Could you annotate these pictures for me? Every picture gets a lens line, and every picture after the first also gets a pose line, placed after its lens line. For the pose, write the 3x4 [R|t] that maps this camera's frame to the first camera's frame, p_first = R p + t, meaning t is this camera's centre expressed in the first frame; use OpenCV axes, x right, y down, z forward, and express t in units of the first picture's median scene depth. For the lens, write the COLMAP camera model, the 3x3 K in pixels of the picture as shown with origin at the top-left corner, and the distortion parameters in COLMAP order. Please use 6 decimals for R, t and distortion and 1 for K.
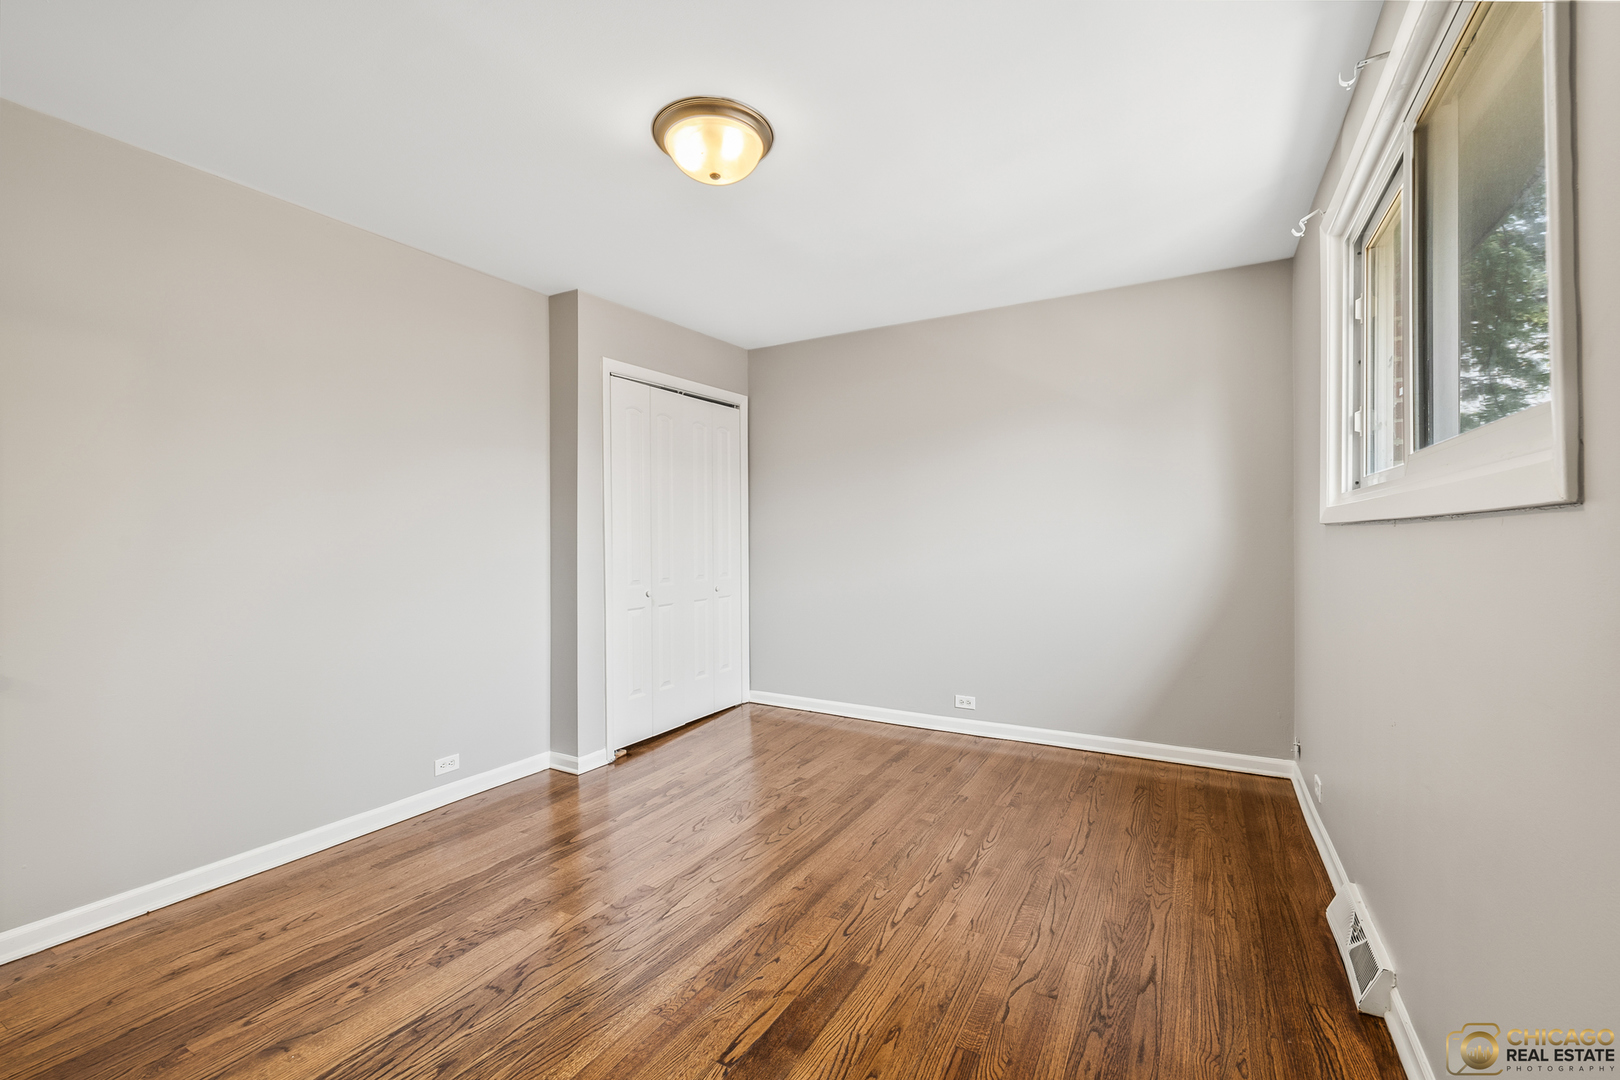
lens RADIAL K [[683.7, 0, 804.4], [0, 683.7, 536.0], [0, 0, 1]] dist [0.000733, 0.000396]
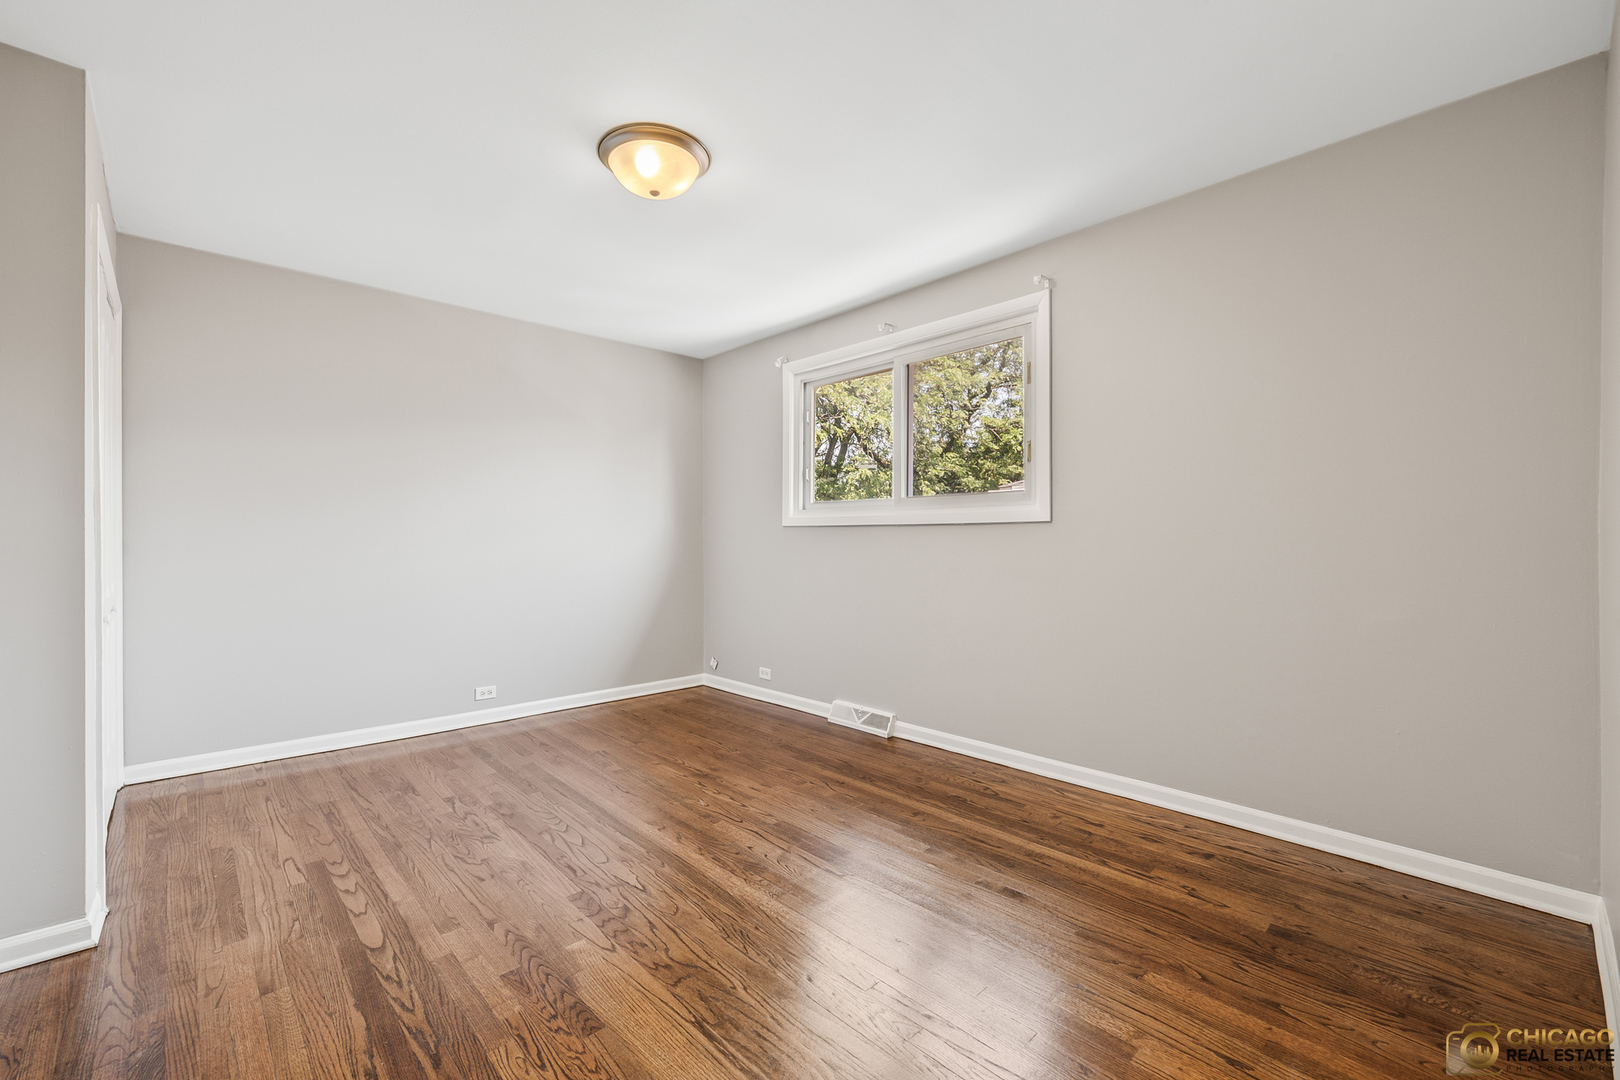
lens RADIAL K [[683.7, 0, 802.0], [0, 683.7, 542.9], [0, 0, 1]] dist [0.000733, 0.000396]
pose [[0.291992, 0.002063, 0.956419, -0.800963], [-0.003668, 0.999993, -0.001037, 0.023062], [-0.956414, -0.003205, 0.291997, 0.330945]]
